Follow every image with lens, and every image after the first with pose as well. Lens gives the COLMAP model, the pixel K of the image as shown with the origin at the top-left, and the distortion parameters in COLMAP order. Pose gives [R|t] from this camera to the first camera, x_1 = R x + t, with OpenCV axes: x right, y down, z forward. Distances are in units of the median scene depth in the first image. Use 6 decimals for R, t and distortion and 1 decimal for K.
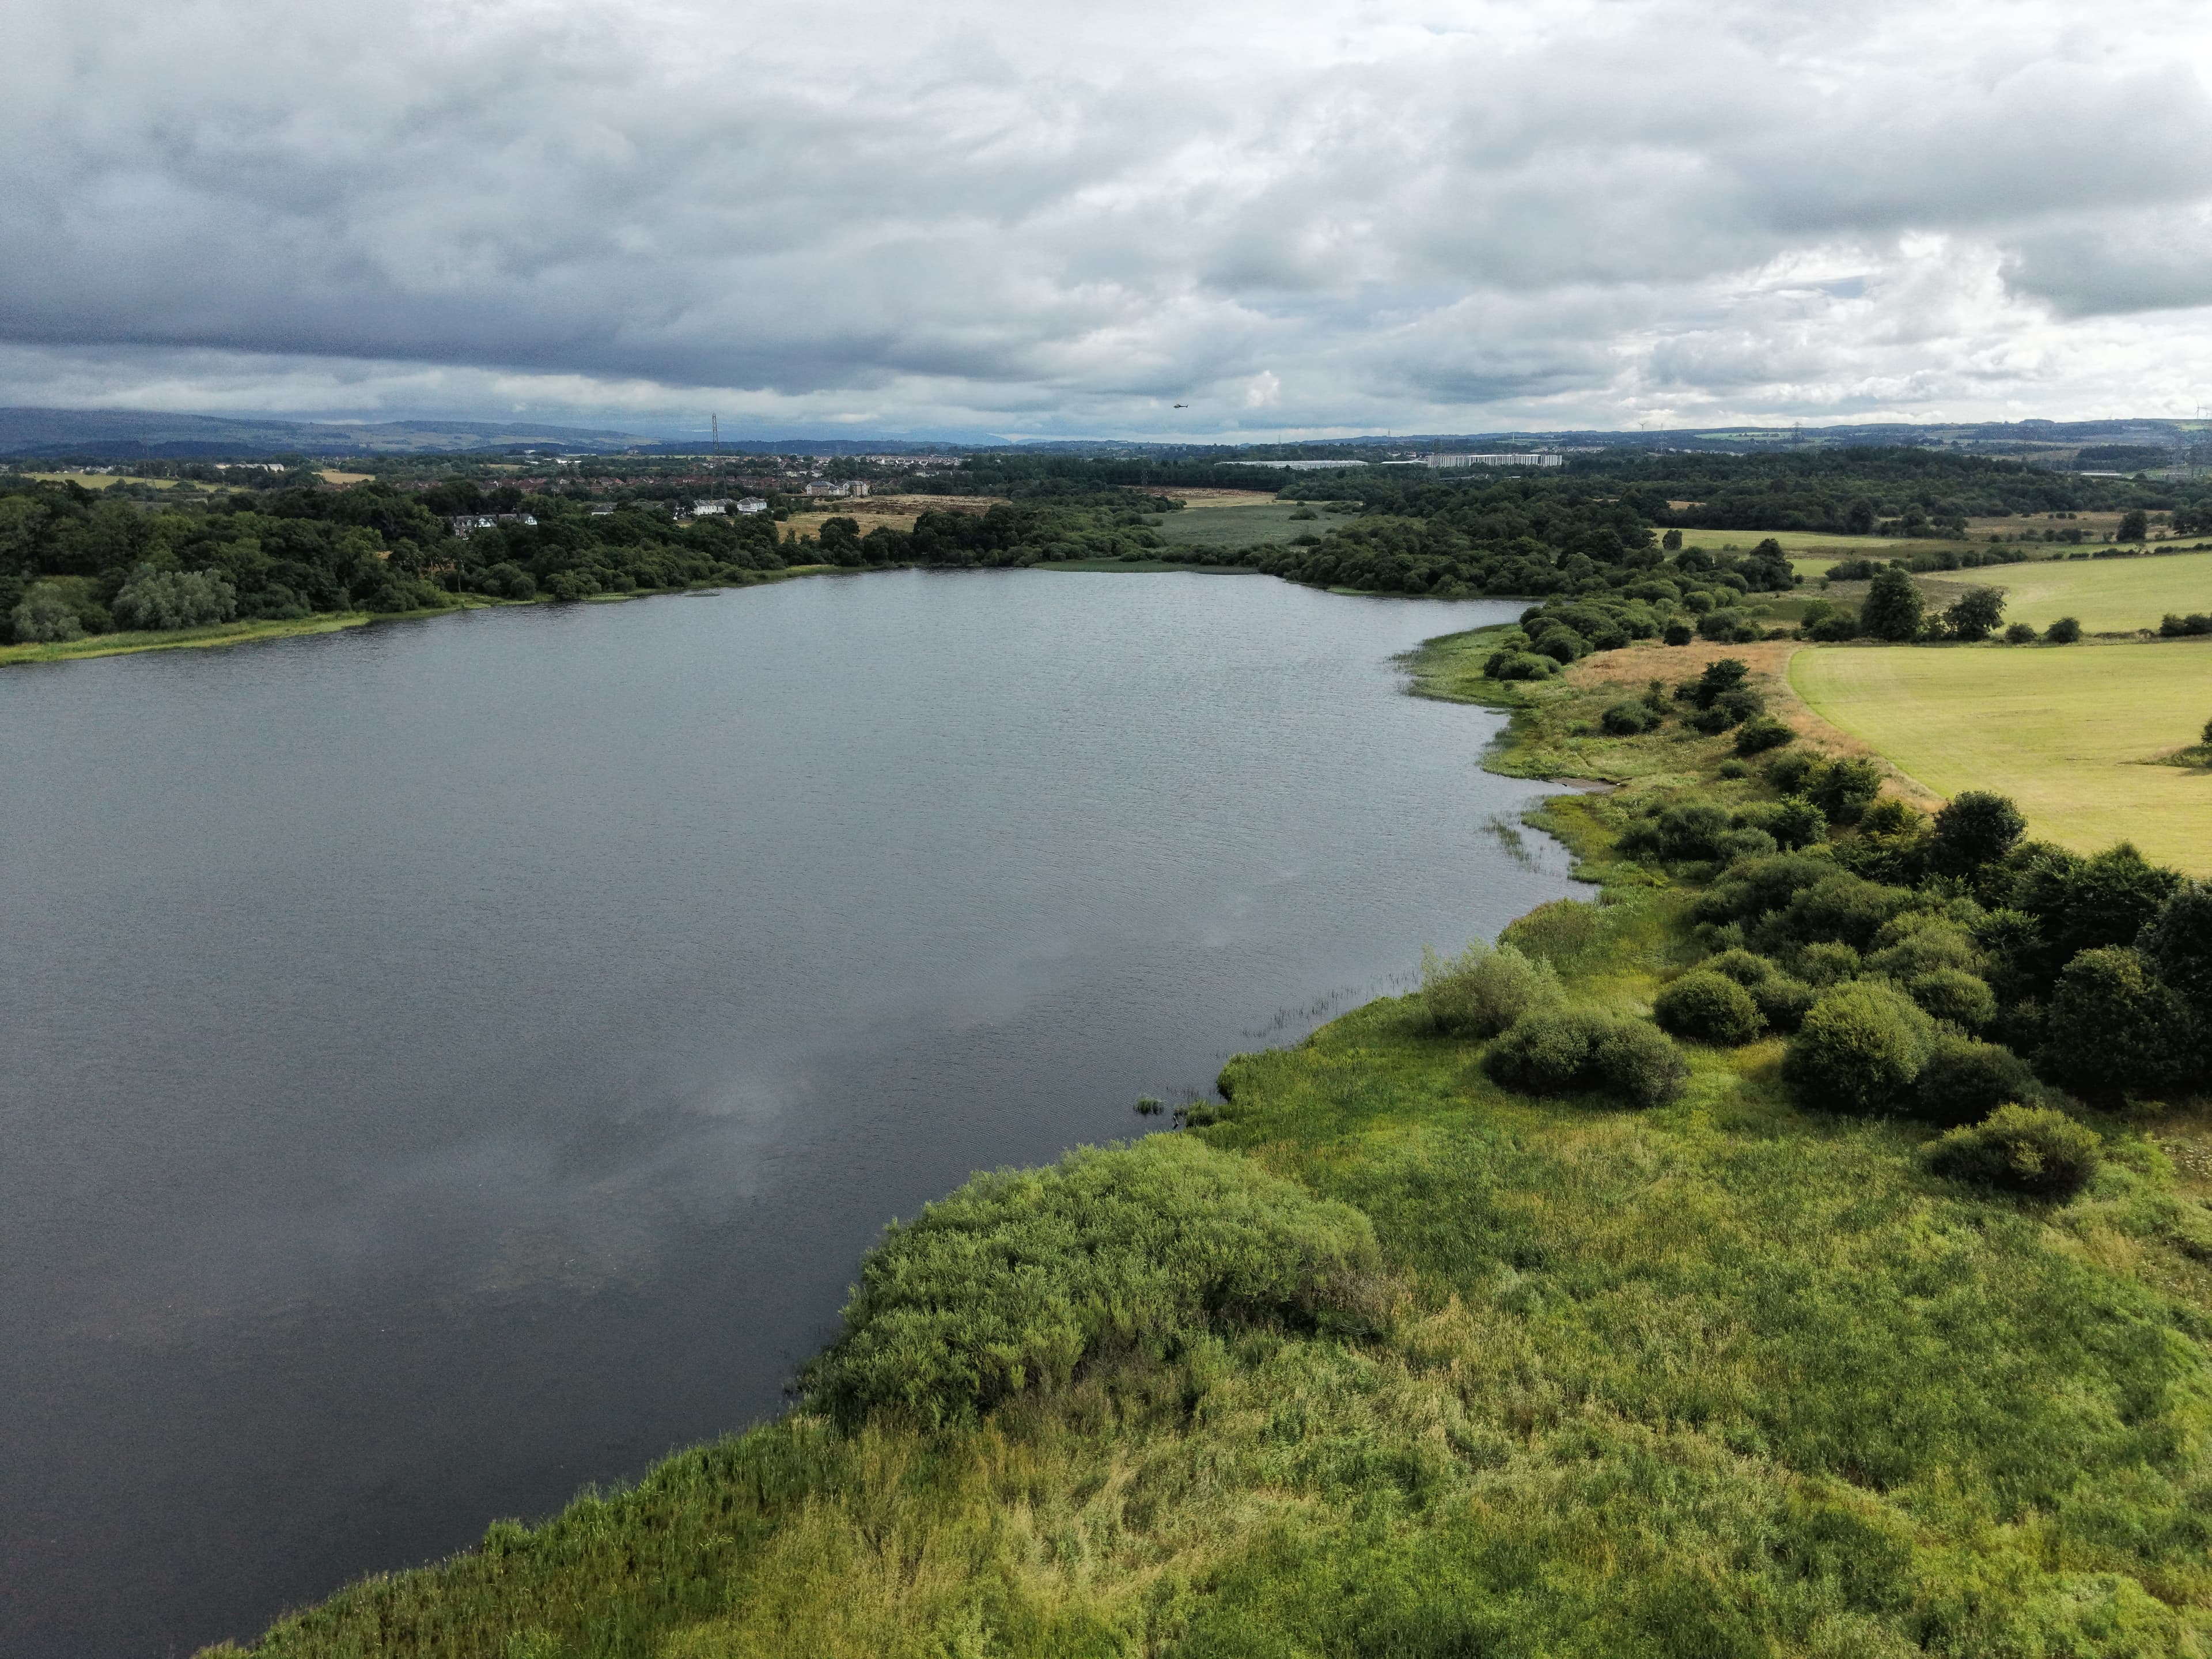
lens RADIAL K [[1685.8, 0, 1112.2], [0, 1685.8, 827.4], [0, 0, 1]] dist [0.122765, -0.233387]
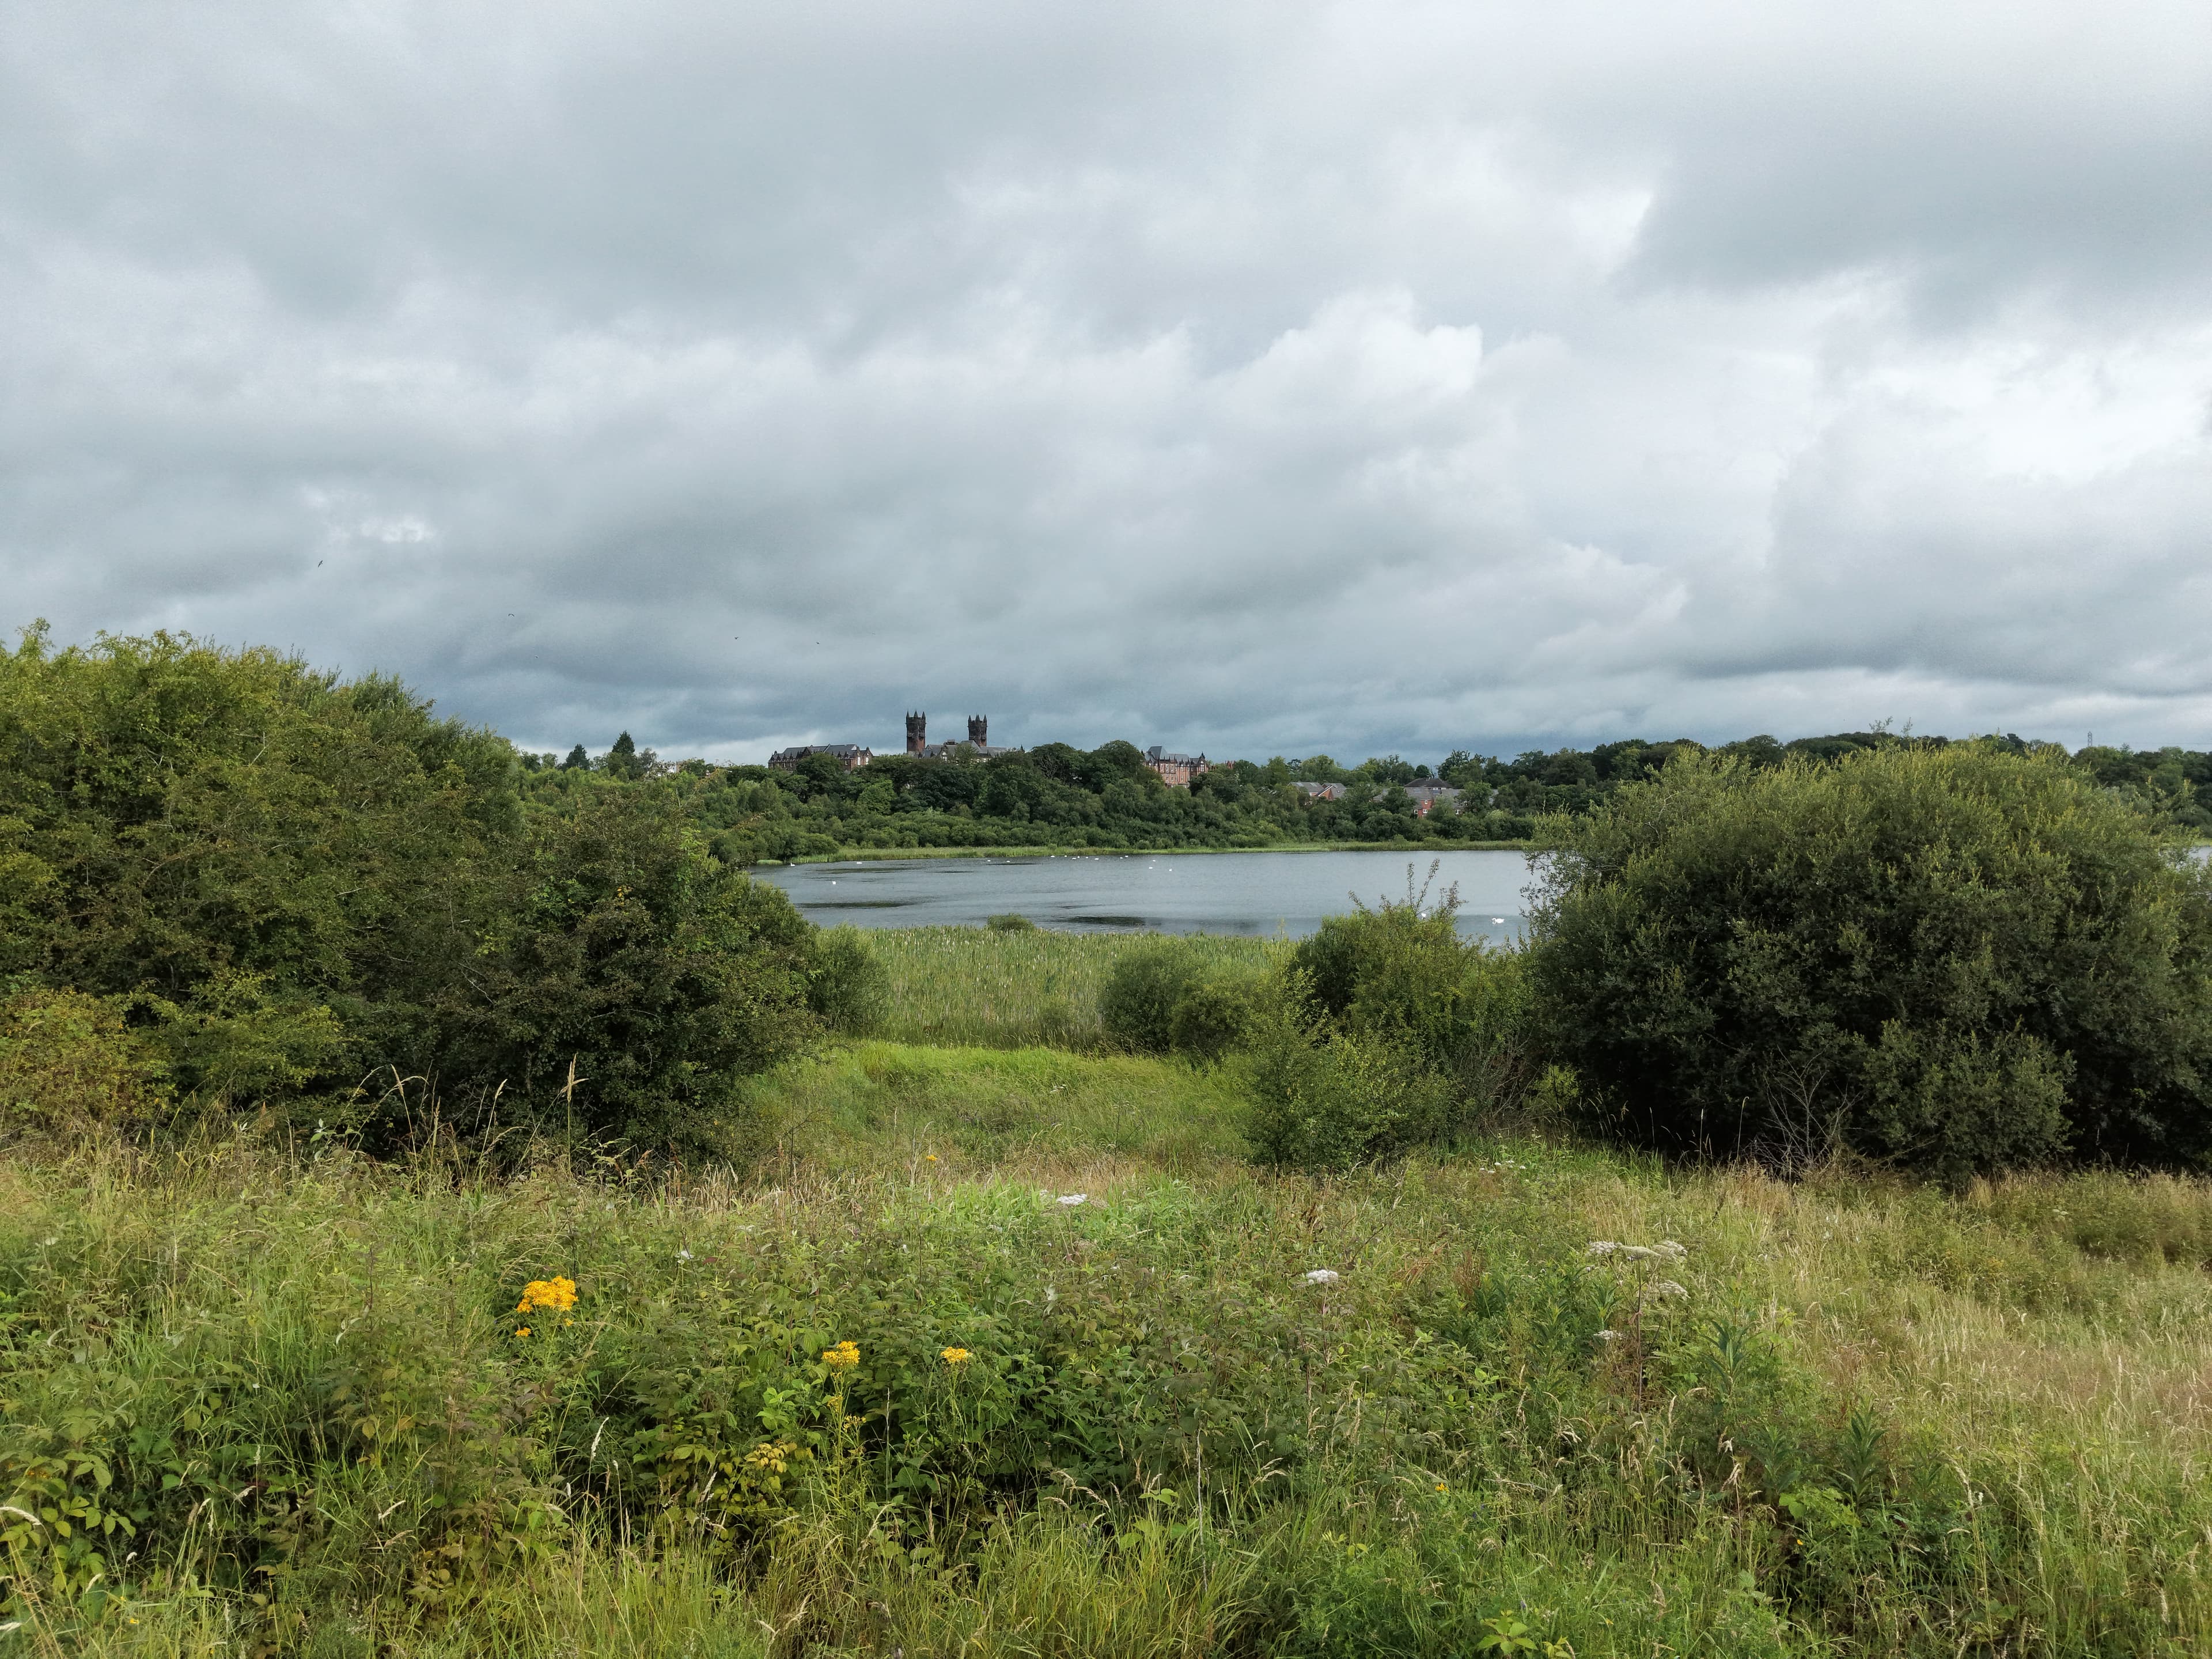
lens RADIAL K [[1685.8, 0, 1112.2], [0, 1685.8, 827.4], [0, 0, 1]] dist [0.122765, -0.233387]
pose [[0.514949, 0.004818, -0.857207, 0.041876], [-0.181879, 0.977831, -0.103763, 0.083686], [0.837704, 0.209340, 0.504409, -0.034765]]
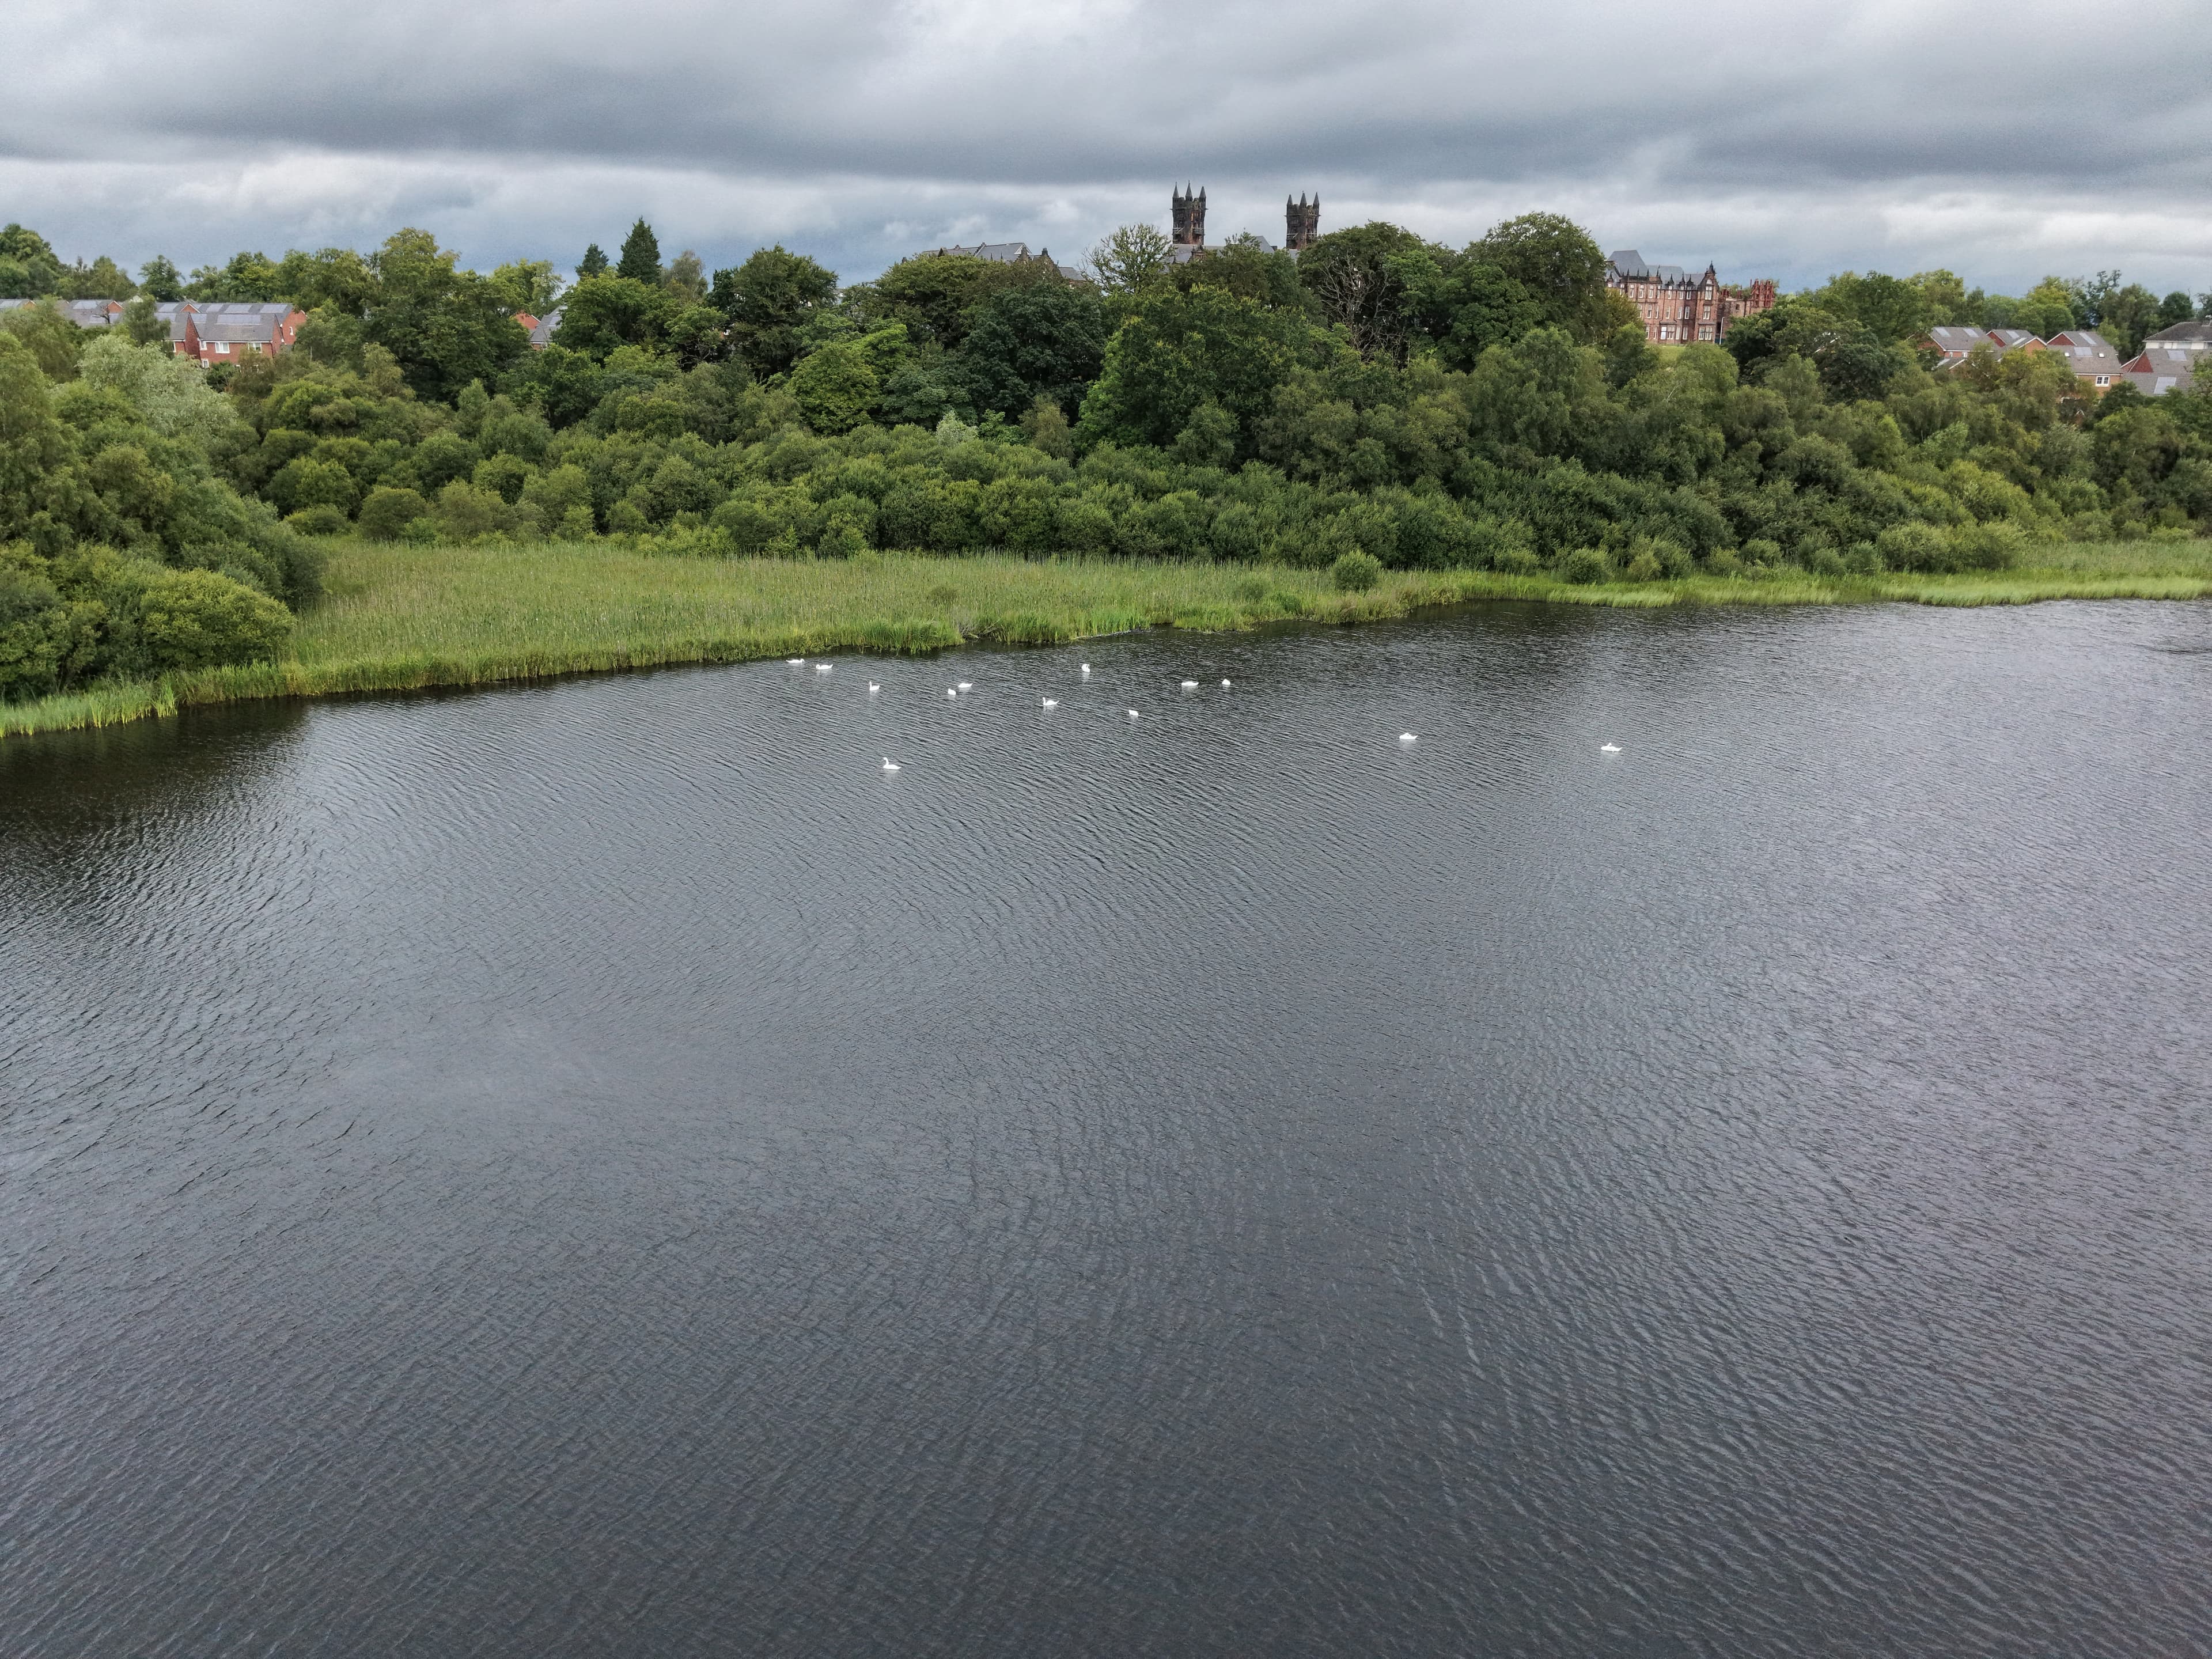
lens RADIAL K [[1656.7, 0, 1114.0], [0, 1656.7, 871.1], [0, 0, 1]] dist [0.134620, -0.219081]
pose [[0.299316, 0.286752, -0.910046, -0.419458], [-0.216531, 0.949302, 0.227905, 0.008763], [0.929260, 0.128837, 0.346232, 0.239219]]
